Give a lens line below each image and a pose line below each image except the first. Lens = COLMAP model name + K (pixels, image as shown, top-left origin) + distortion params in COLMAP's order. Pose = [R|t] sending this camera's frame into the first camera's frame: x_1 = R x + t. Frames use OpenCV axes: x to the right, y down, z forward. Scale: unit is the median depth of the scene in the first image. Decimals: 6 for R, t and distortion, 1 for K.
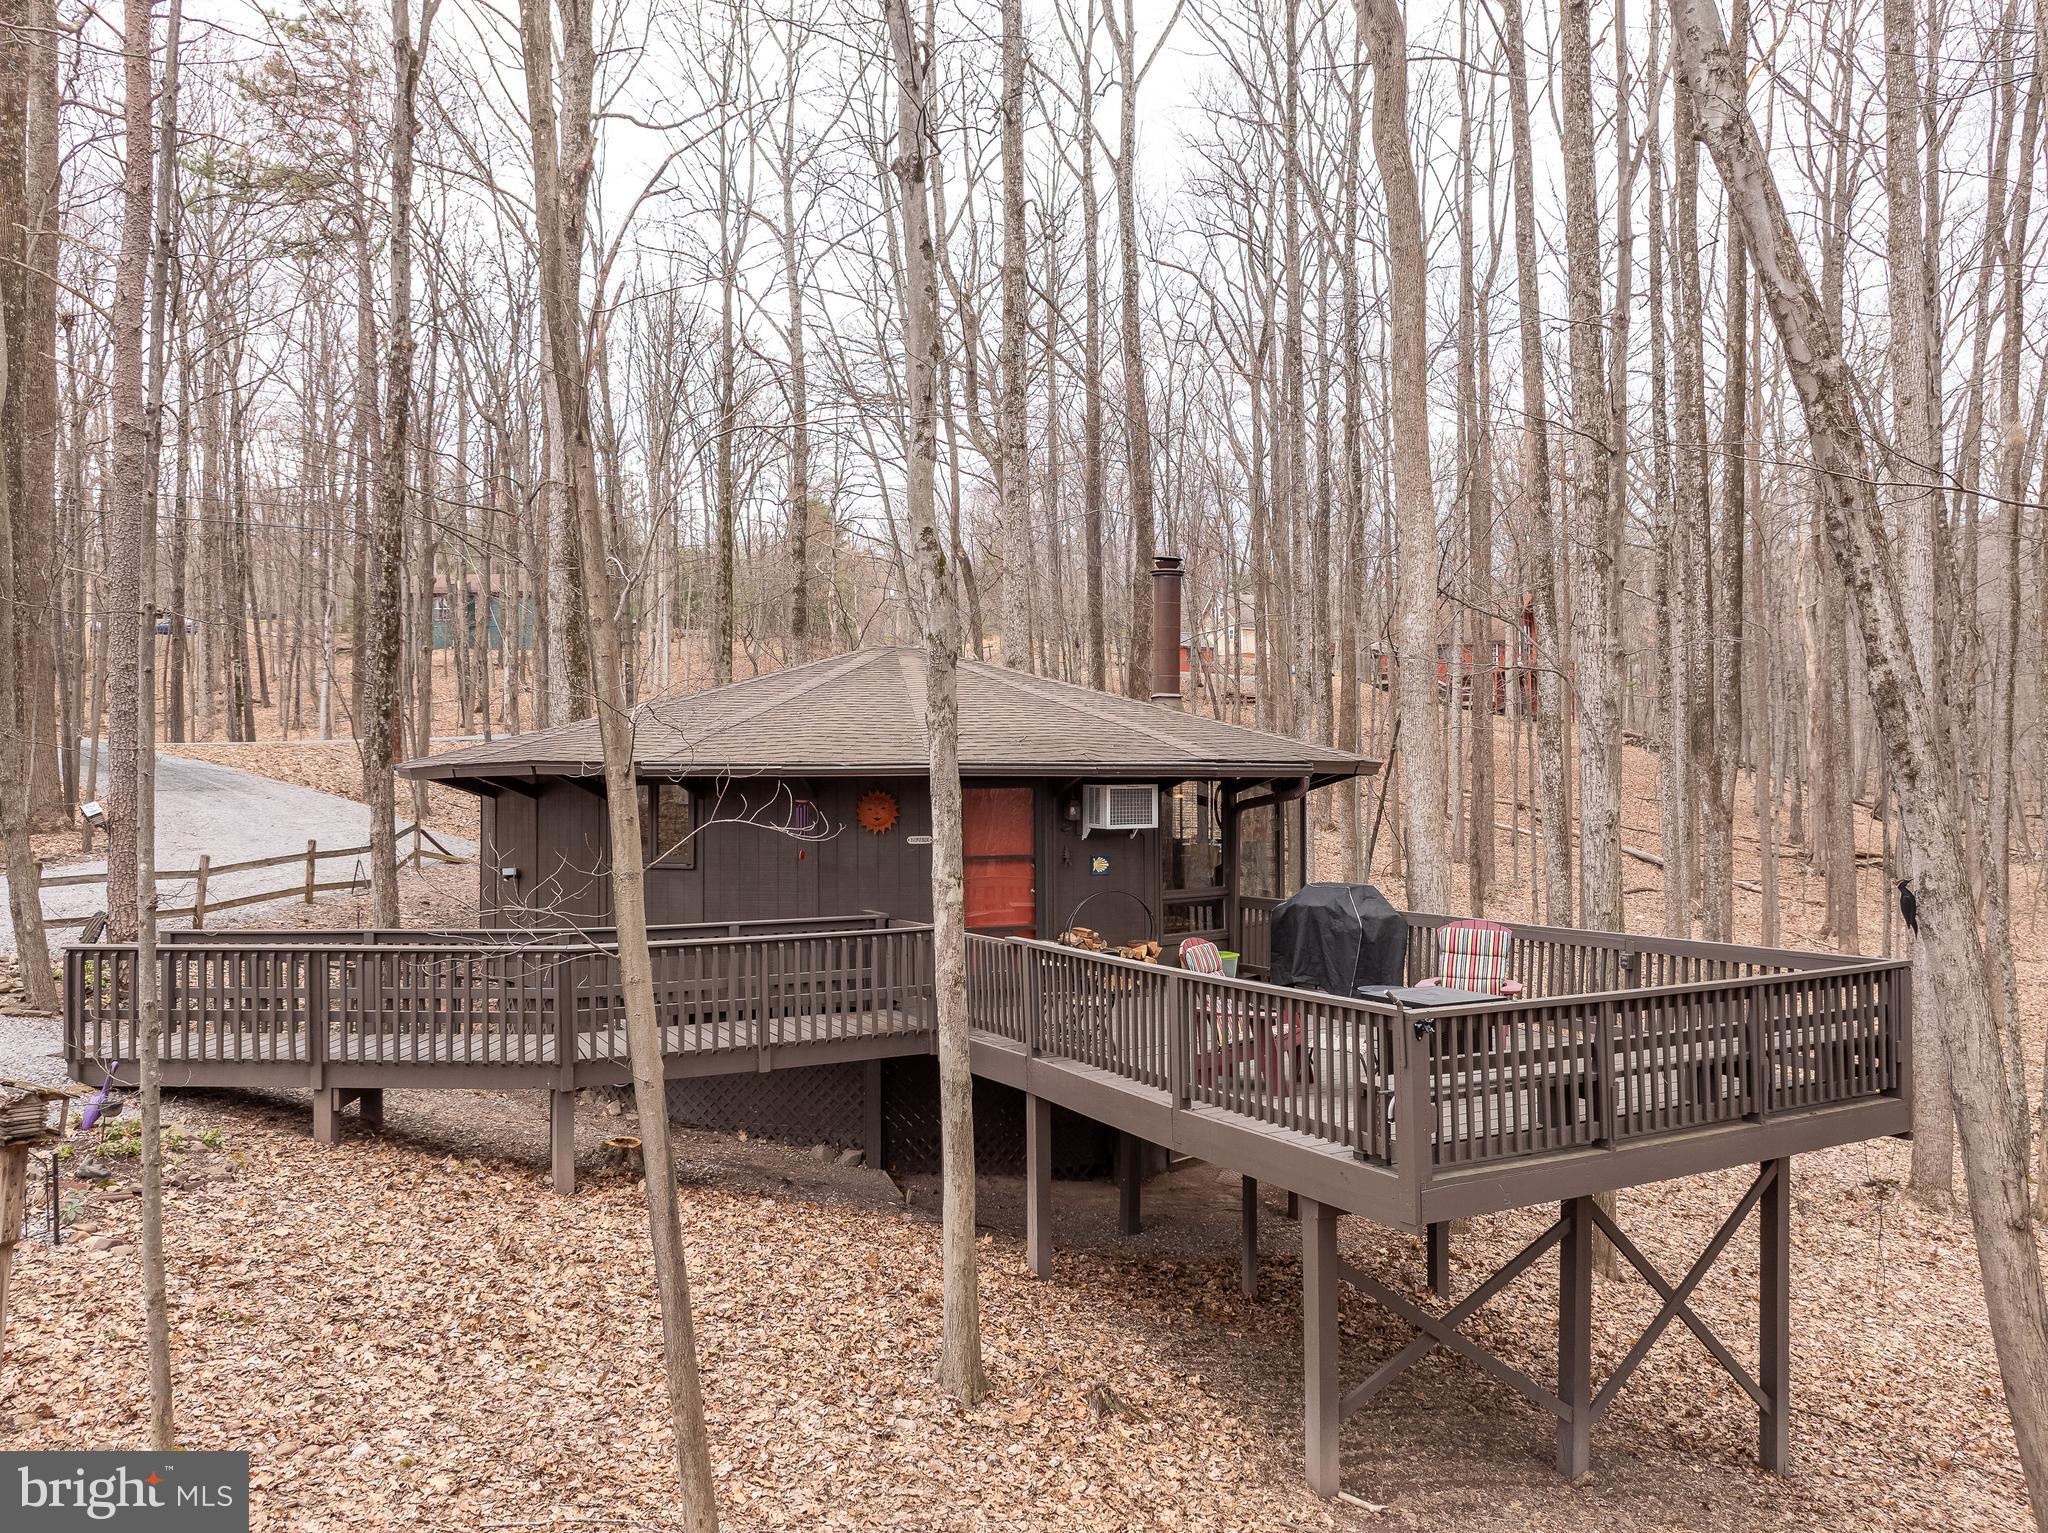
lens RADIAL K [[1450.5, 0, 1020.0], [0, 1450.5, 759.8], [0, 0, 1]] dist [-0.056538, 0.031096]
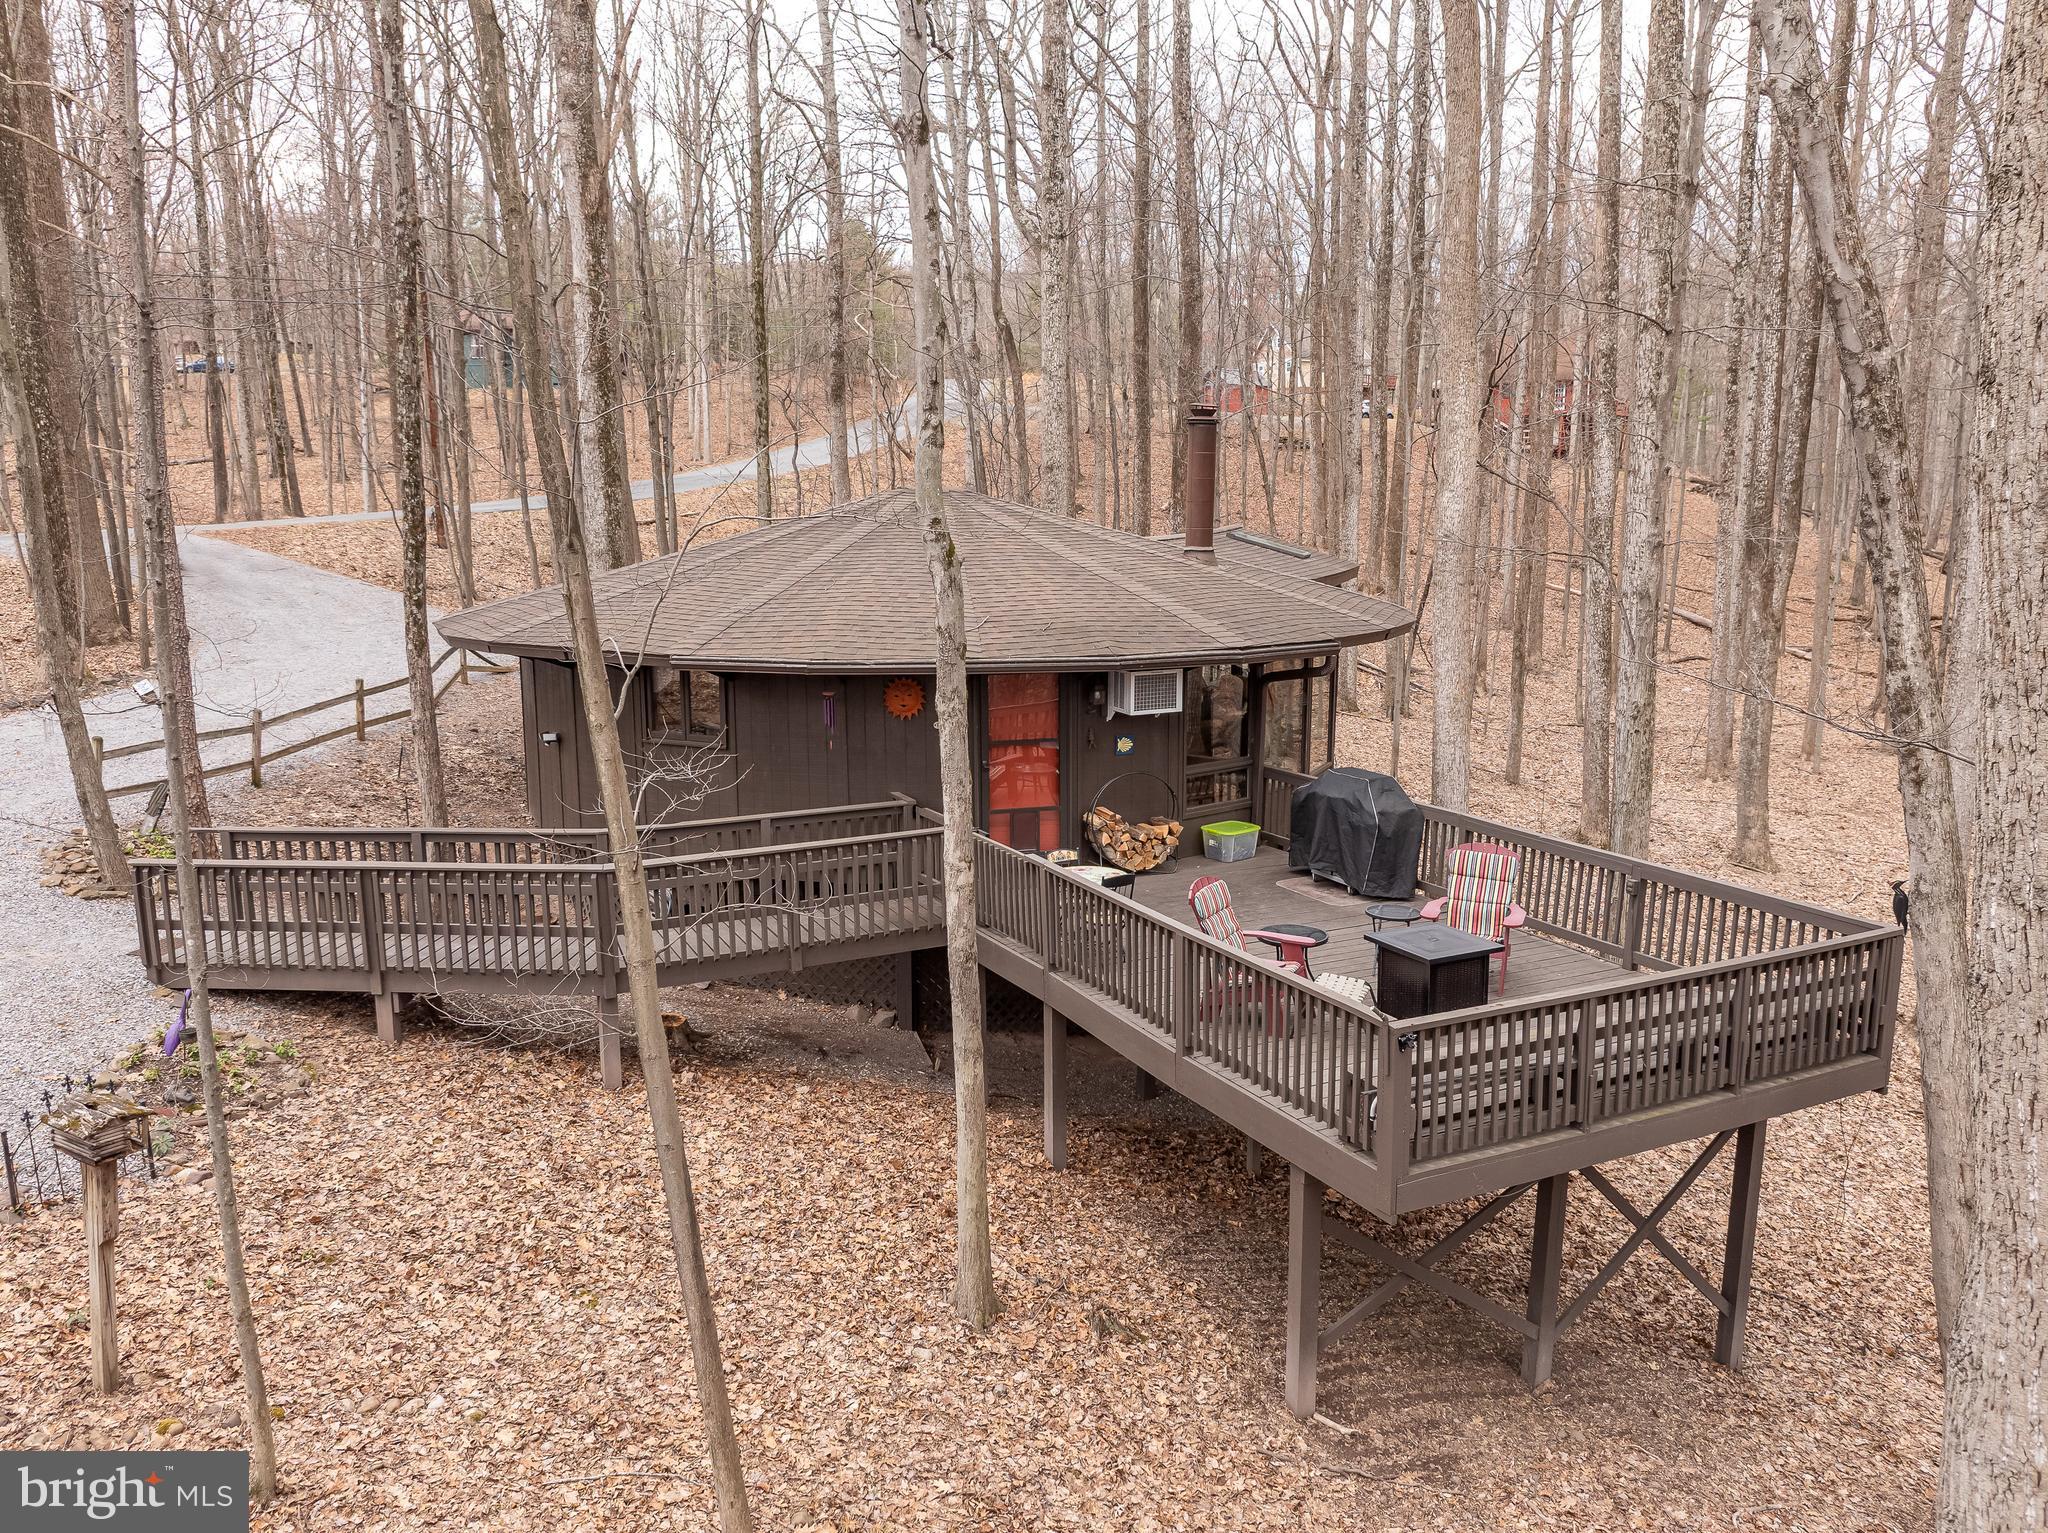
lens RADIAL K [[1450.5, 0, 1019.7], [0, 1450.5, 762.2], [0, 0, 1]] dist [-0.056538, 0.031096]
pose [[0.999412, 0.007253, -0.033516, 0.022957], [-0.000817, 0.982138, 0.188159, -0.151044], [0.034282, -0.188021, 0.981567, -0.000624]]
